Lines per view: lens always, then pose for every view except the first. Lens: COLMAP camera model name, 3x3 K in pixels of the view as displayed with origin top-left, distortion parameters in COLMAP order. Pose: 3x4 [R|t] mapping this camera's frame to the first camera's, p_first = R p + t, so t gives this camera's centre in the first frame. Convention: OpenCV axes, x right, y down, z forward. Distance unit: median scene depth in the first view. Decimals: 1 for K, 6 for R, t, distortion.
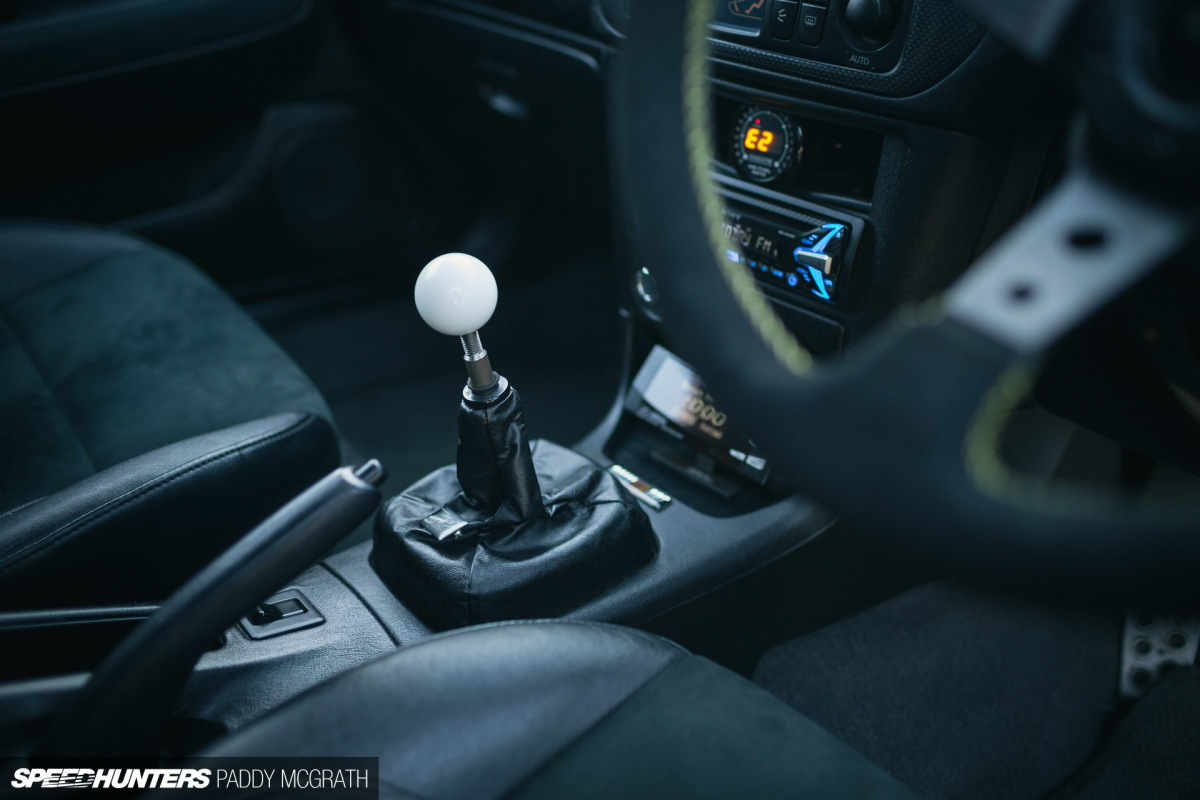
lens RADIAL K [[1151.0, 0, 600.0], [0, 1151.0, 400.0], [0, 0, 1]] dist [-0.037458, -0.003643]
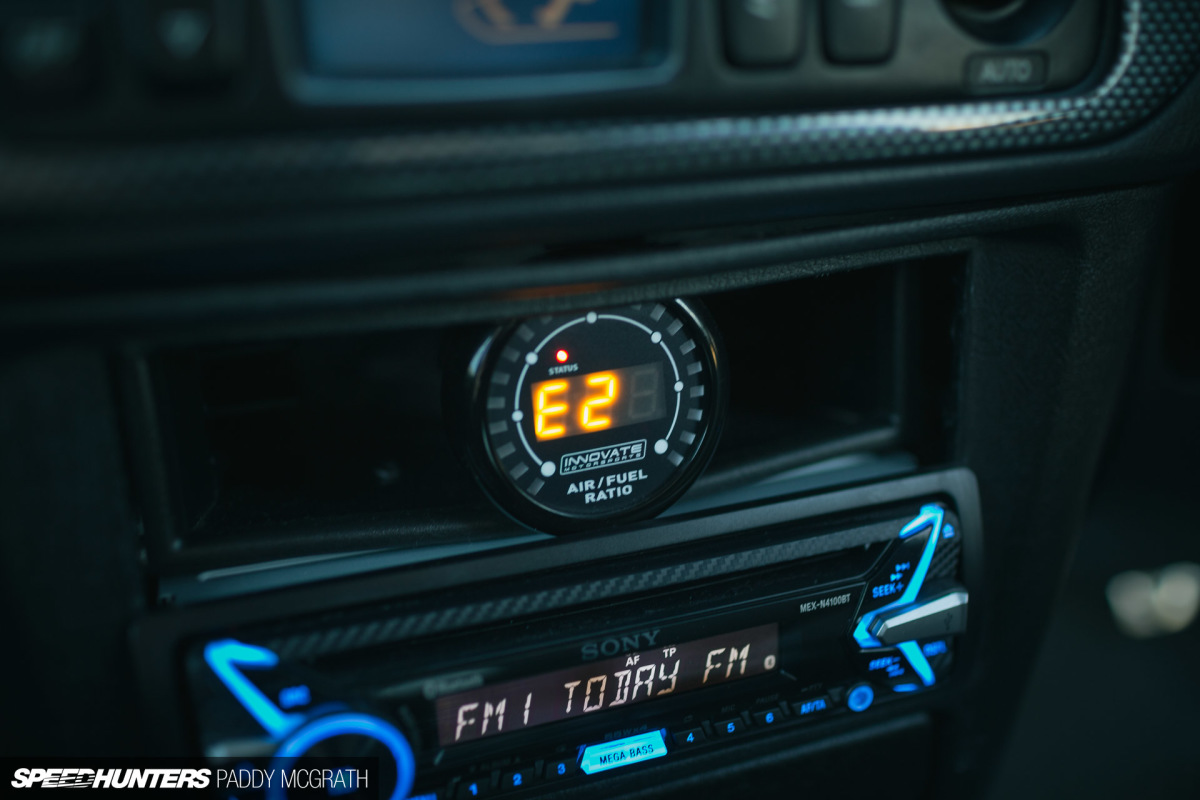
lens RADIAL K [[1151.0, 0, 600.0], [0, 1151.0, 400.0], [0, 0, 1]] dist [-0.037458, -0.003643]
pose [[0.400583, -0.387417, 0.830326, -0.136327], [0.446422, 0.873899, 0.192375, -0.299180], [-0.800150, 0.293614, 0.523021, 0.853457]]
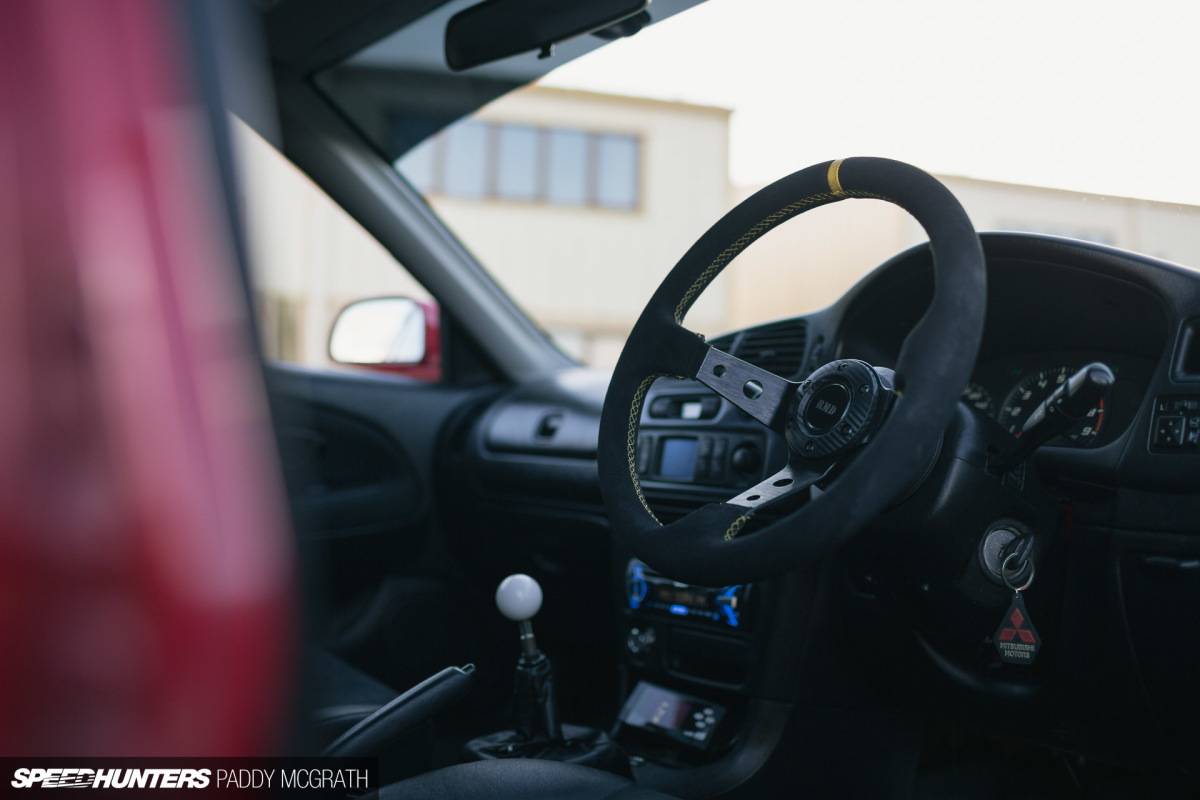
lens RADIAL K [[1151.0, 0, 600.0], [0, 1151.0, 400.0], [0, 0, 1]] dist [-0.037458, -0.003643]
pose [[0.999126, 0.002998, -0.041692, 0.067472], [-0.023386, 0.866800, -0.498106, 0.468527], [0.034646, 0.498646, 0.866113, -0.630142]]
